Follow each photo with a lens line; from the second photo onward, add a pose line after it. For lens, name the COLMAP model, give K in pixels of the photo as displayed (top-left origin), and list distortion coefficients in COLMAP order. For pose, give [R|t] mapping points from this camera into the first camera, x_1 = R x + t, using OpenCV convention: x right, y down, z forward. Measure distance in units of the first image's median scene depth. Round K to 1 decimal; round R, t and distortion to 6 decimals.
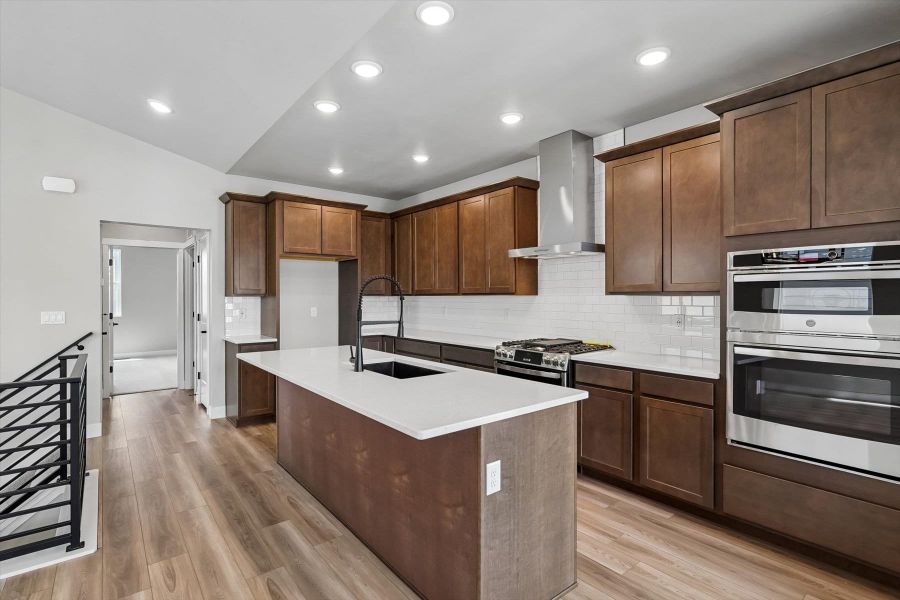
lens RADIAL K [[435.3, 0, 441.3], [0, 435.3, 299.8], [0, 0, 1]] dist [0.000606, 0.000450]
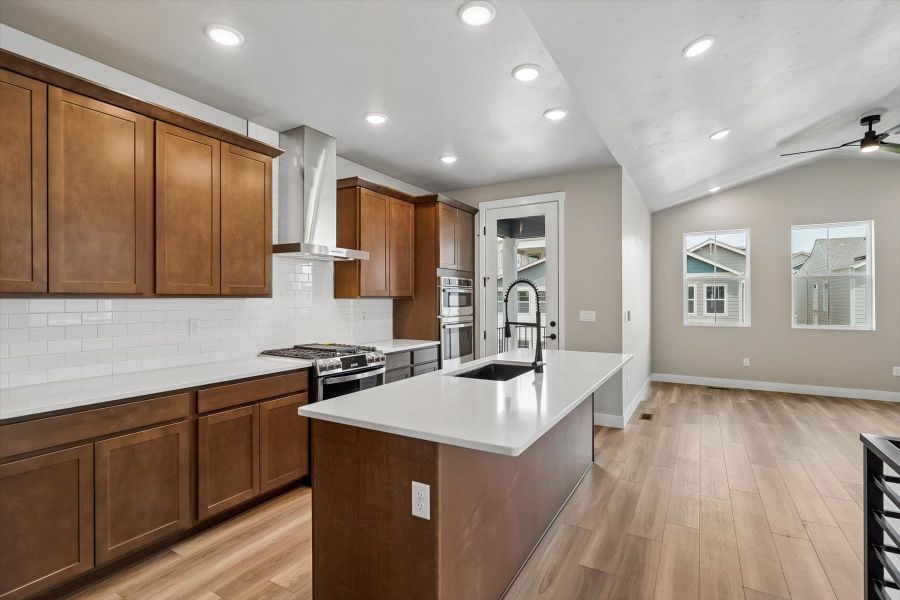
lens RADIAL K [[434.2, 0, 447.9], [0, 434.2, 302.9], [0, 0, 1]] dist [-0.000834, 0.000363]
pose [[-0.370750, -0.004265, 0.928723, -0.641791], [0.008290, 0.999934, 0.007902, -0.005584], [-0.928696, 0.010629, -0.370690, 0.955992]]
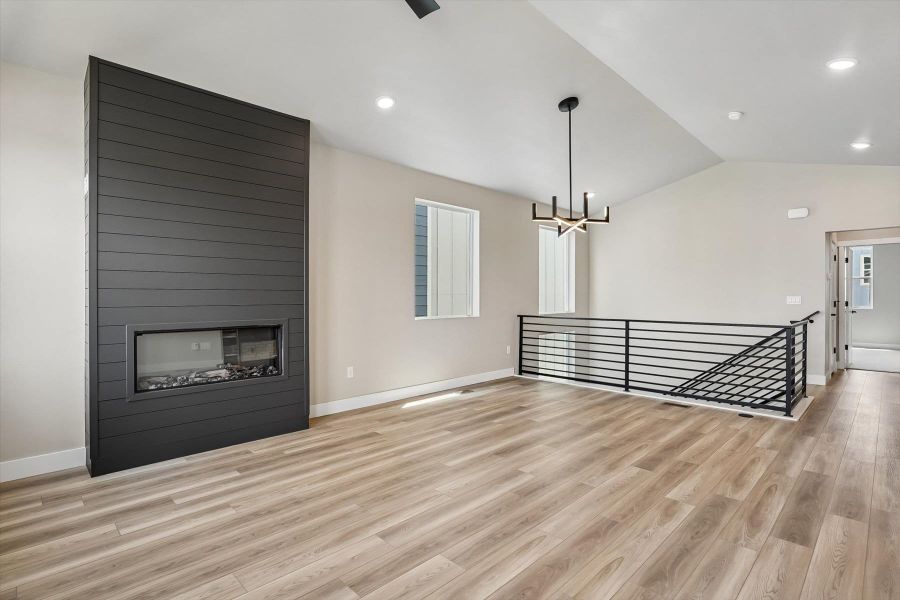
lens RADIAL K [[437.2, 0, 450.0], [0, 437.2, 300.0], [0, 0, 1]] dist [-0.002424, -0.000272]
pose [[0.119365, 0.006926, -0.992826, 0.473881], [-0.005665, 0.999964, 0.006294, 0.035557], [0.992834, 0.004873, 0.119400, -0.372666]]
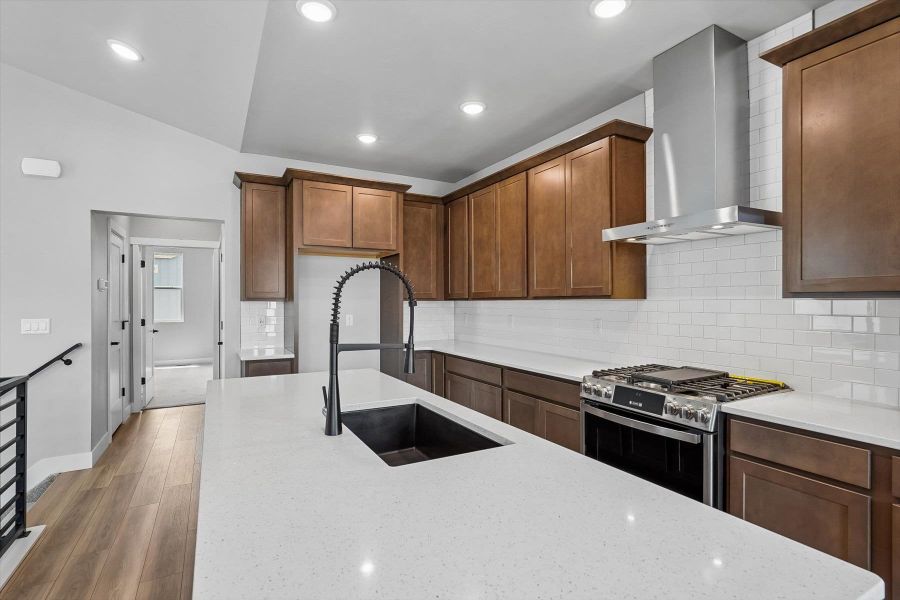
lens RADIAL K [[434.2, 0, 447.9], [0, 434.2, 302.9], [0, 0, 1]] dist [-0.000834, 0.000363]
pose [[0.986919, 0.000756, -0.161218, 0.027891], [-0.001639, 0.999984, -0.005340, -0.000619], [0.161211, 0.005535, 0.986904, 0.290782]]
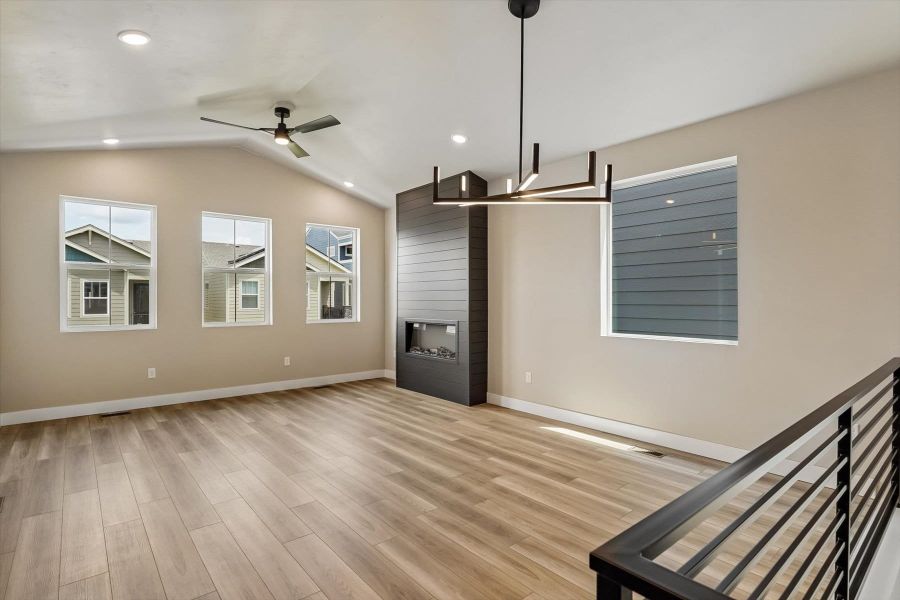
lens RADIAL K [[450.7, 0, 447.1], [0, 450.7, 298.0], [0, 0, 1]] dist [-0.001966, -0.000054]
pose [[-0.999528, 0.000450, -0.030731, -0.361031], [0.000366, 0.999996, 0.002752, 0.013814], [0.030732, 0.002740, -0.999524, 0.656802]]
